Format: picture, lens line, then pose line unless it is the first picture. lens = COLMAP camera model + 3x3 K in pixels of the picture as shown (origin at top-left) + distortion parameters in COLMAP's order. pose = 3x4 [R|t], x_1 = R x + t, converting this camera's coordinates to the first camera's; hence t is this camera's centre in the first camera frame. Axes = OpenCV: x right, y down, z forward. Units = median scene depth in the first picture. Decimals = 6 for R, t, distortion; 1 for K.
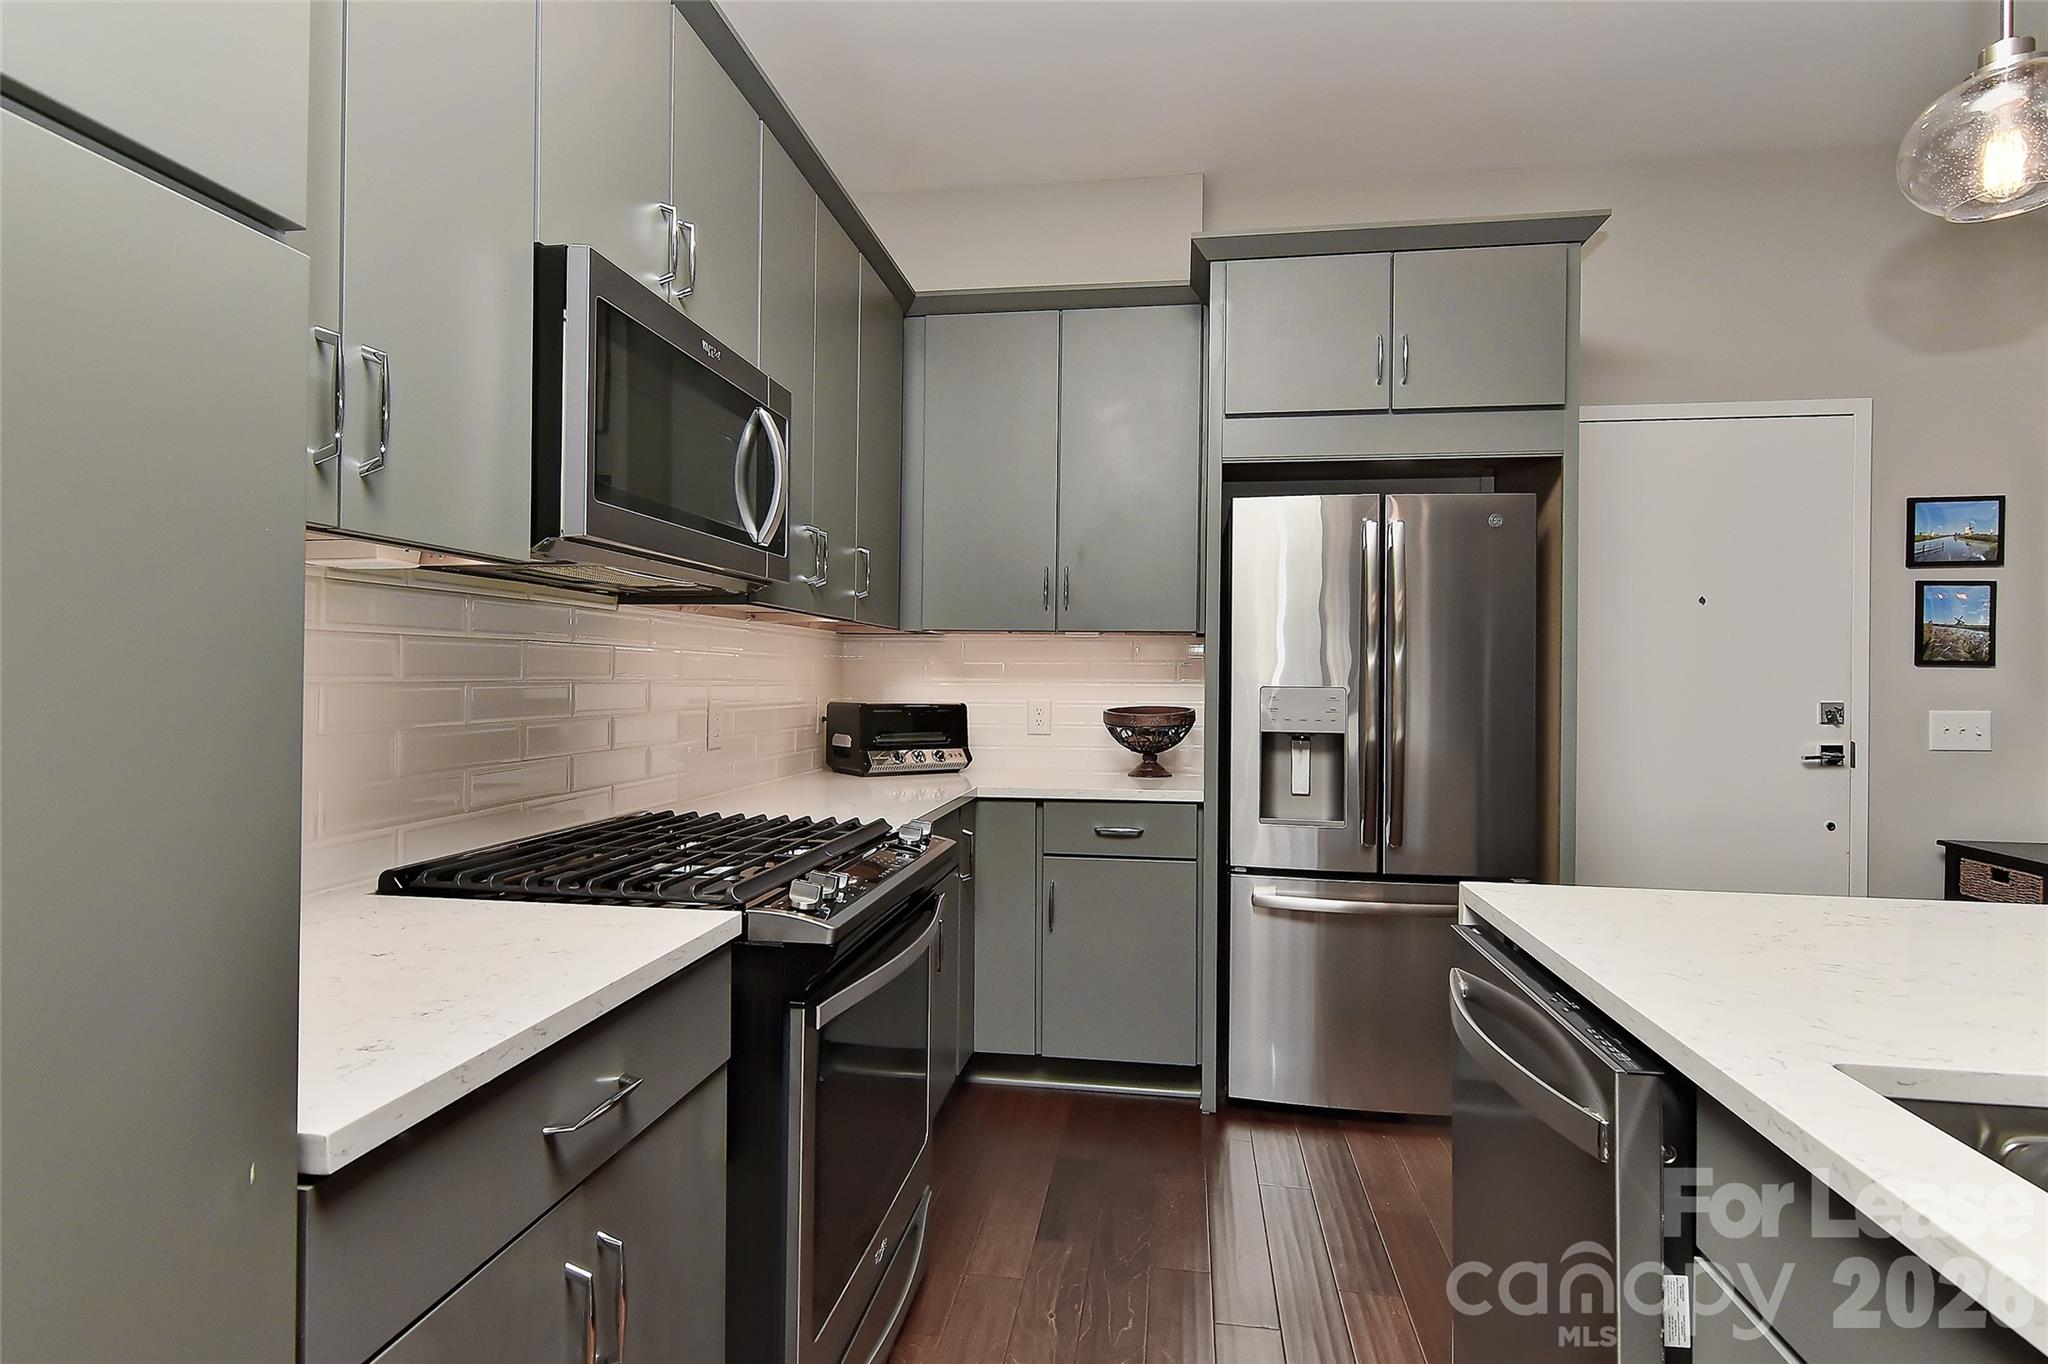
lens RADIAL K [[990.3, 0, 1027.6], [0, 990.3, 670.9], [0, 0, 1]] dist [-0.003007, -0.000620]
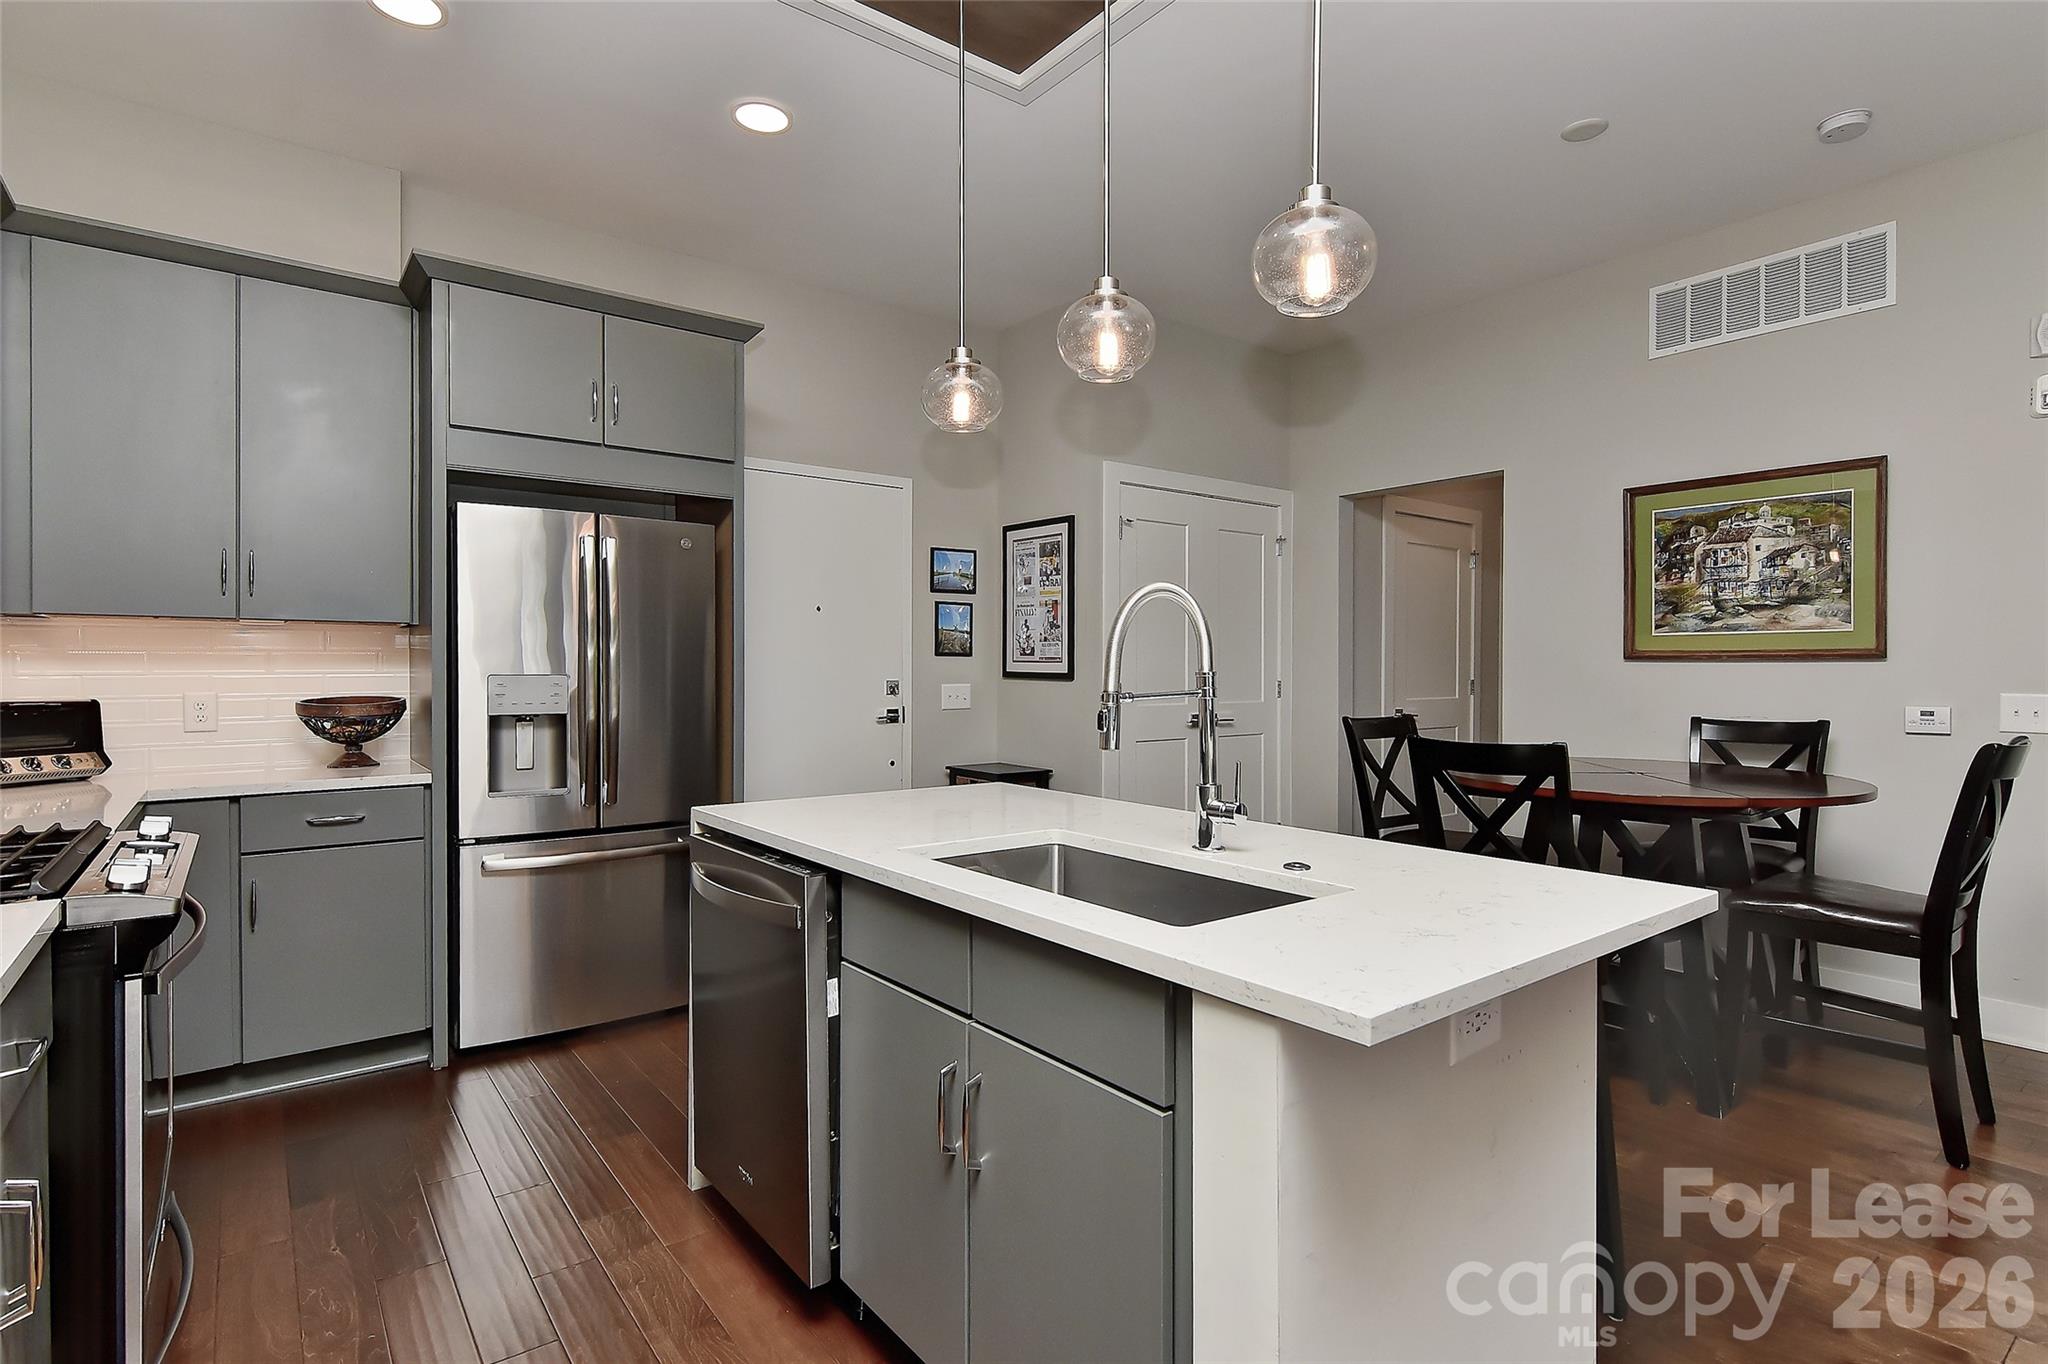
lens RADIAL K [[1057.3, 0, 1062.3], [0, 1057.3, 672.8], [0, 0, 1]] dist [0.031539, -0.000407]
pose [[0.664084, -0.012352, 0.747556, -0.230599], [0.002415, 0.999894, 0.014377, -0.002146], [-0.747654, -0.007742, 0.664044, -0.277157]]
